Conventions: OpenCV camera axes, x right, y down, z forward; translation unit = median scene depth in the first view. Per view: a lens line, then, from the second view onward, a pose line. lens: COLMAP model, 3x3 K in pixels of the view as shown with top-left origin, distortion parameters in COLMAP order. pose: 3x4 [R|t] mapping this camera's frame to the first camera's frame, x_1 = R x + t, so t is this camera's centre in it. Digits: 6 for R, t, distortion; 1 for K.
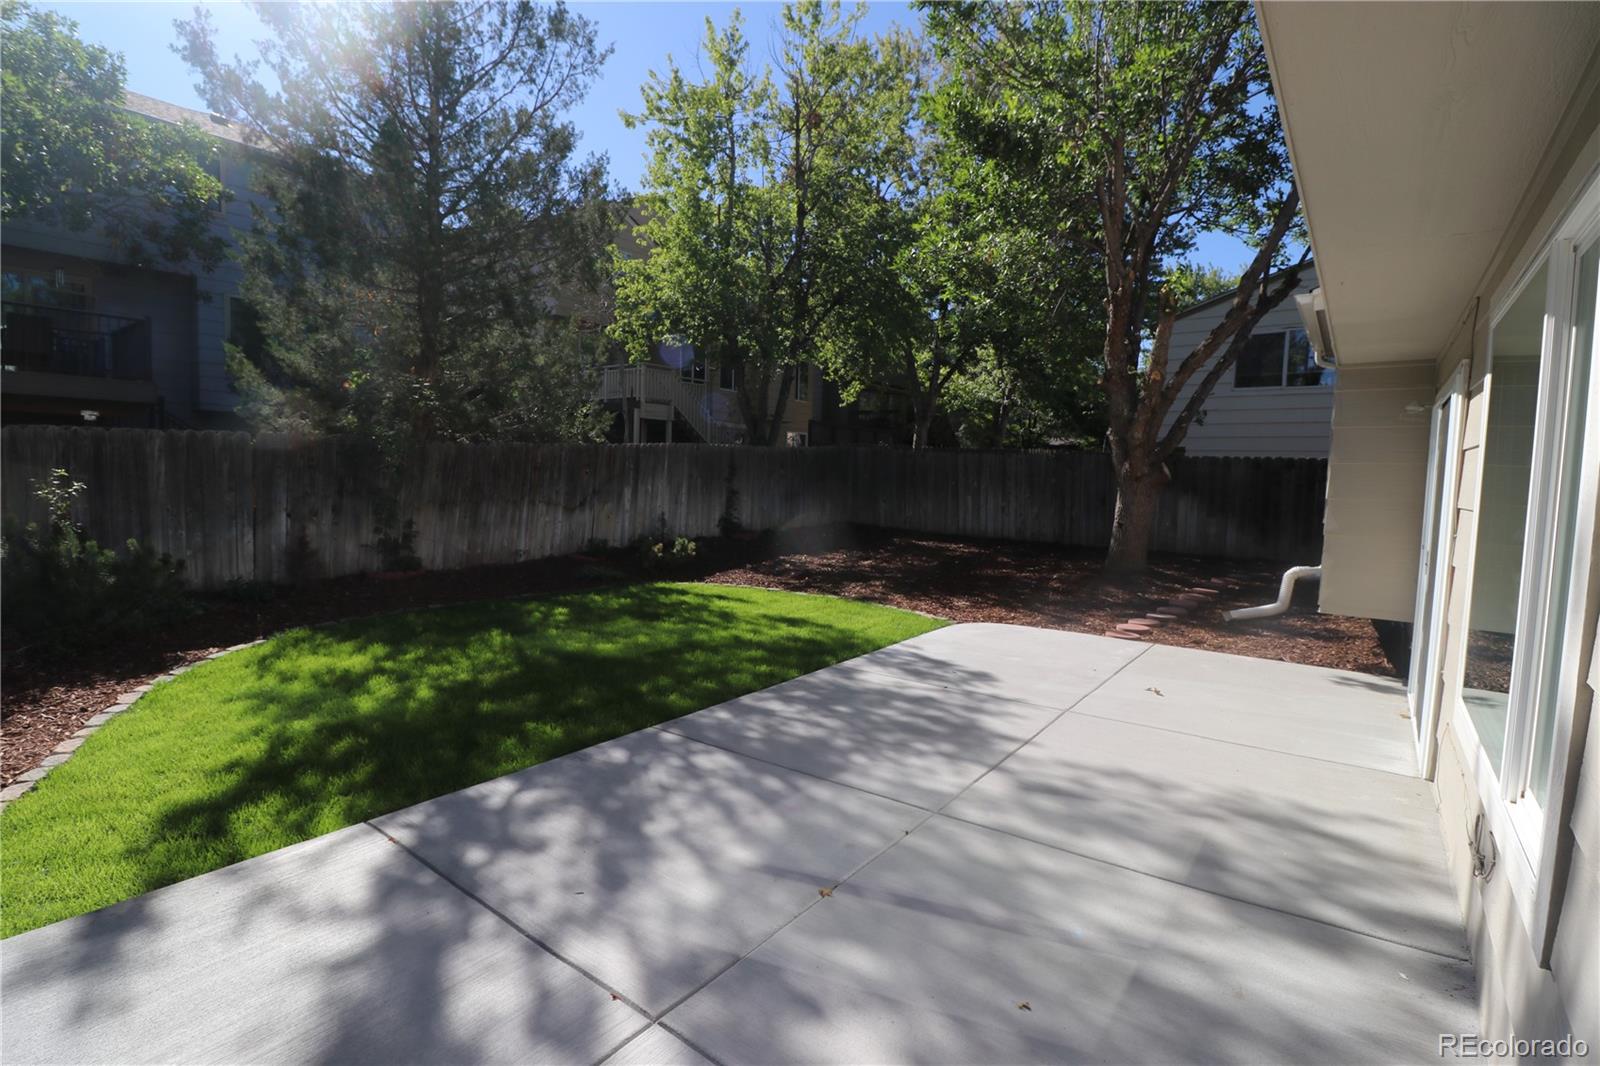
lens RADIAL K [[740.3, 0, 803.6], [0, 740.3, 526.9], [0, 0, 1]] dist [-0.002926, -0.011337]
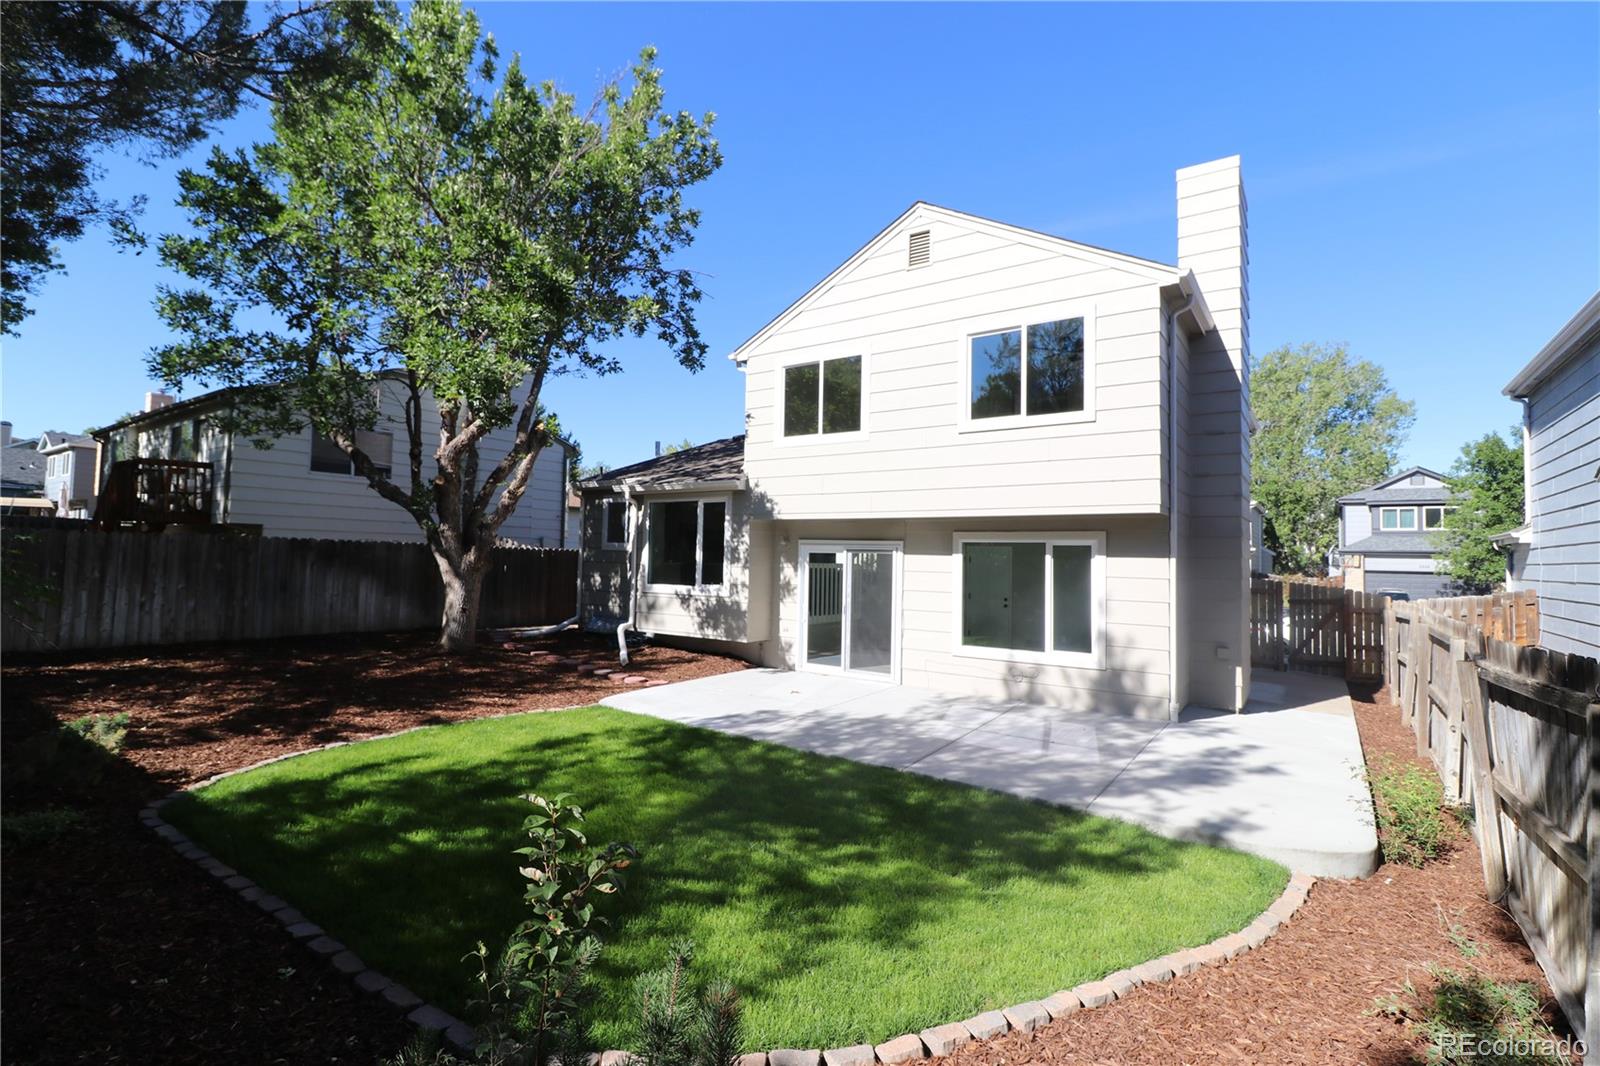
lens RADIAL K [[740.3, 0, 797.8], [0, 740.3, 523.9], [0, 0, 1]] dist [-0.002926, -0.011337]
pose [[-0.036020, 0.019464, 0.999162, -2.020074], [0.048565, 0.998663, -0.017703, -0.250608], [-0.998170, 0.047887, -0.036917, 1.473047]]
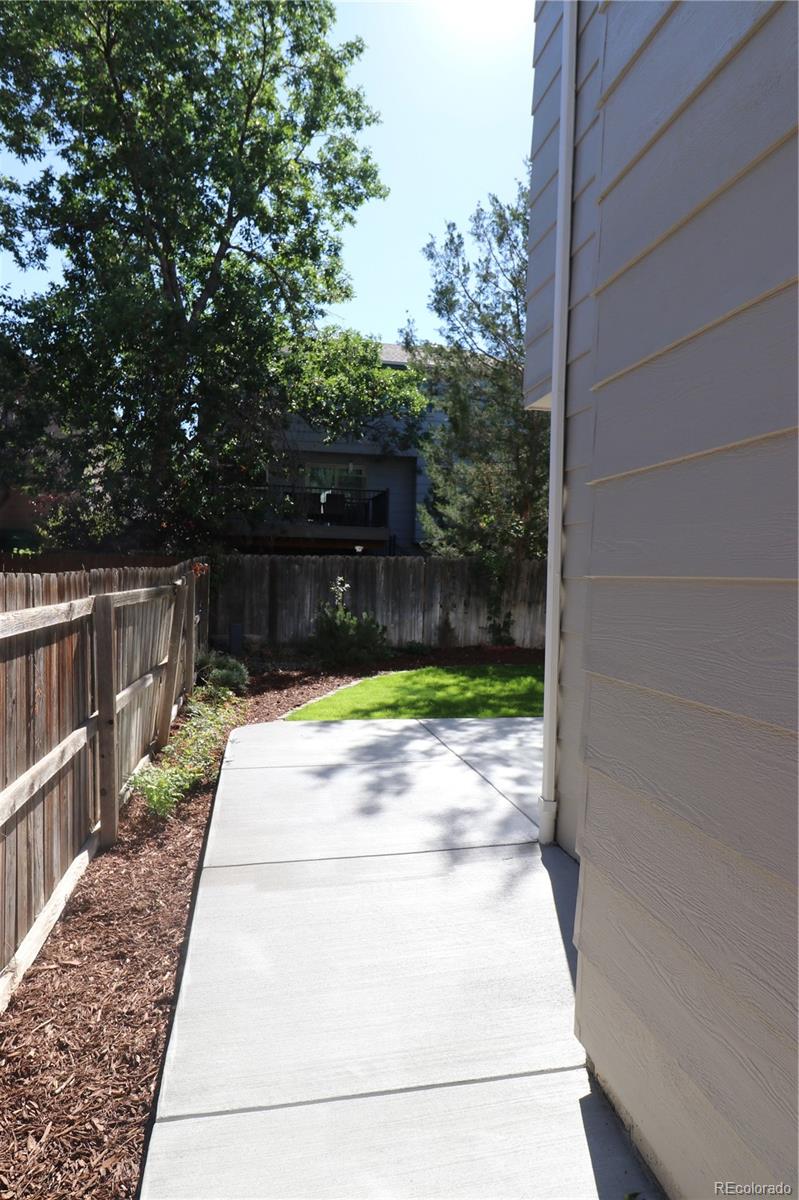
lens RADIAL K [[758.7, 0, 401.8], [0, 758.7, 603.6], [0, 0, 1]] dist [0.002836, 0.000092]
pose [[0.744570, 0.015821, -0.667357, 0.357101], [-0.051252, 0.998123, -0.033519, 0.038078], [0.665574, 0.059160, 0.743983, -0.311276]]
